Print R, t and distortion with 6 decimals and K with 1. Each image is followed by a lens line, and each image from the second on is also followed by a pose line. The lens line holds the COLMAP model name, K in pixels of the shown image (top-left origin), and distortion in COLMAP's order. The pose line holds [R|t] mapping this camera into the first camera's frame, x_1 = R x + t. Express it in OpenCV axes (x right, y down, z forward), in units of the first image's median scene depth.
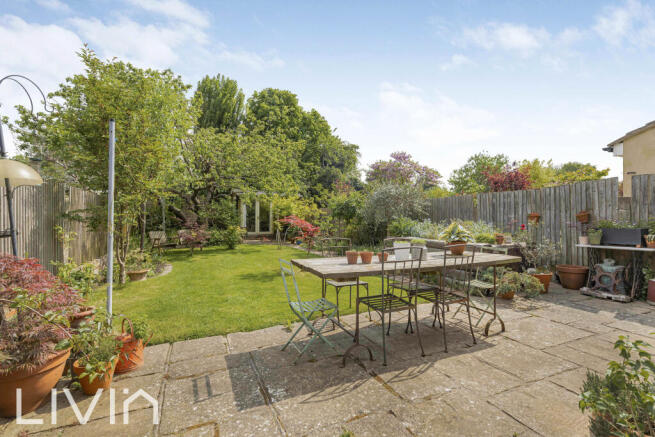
lens RADIAL K [[299.8, 0, 322.6], [0, 299.8, 218.6], [0, 0, 1]] dist [0.001235, 0.000297]
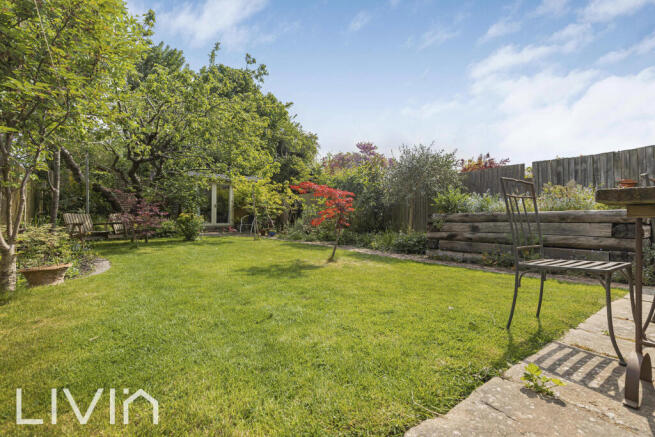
lens RADIAL K [[299.8, 0, 332.9], [0, 299.8, 221.1], [0, 0, 1]] dist [0.001235, 0.000297]
pose [[0.976337, 0.003022, 0.216235, -0.101548], [-0.005773, 0.999910, 0.012090, 0.036181], [-0.216179, -0.013052, 0.976267, 0.160733]]
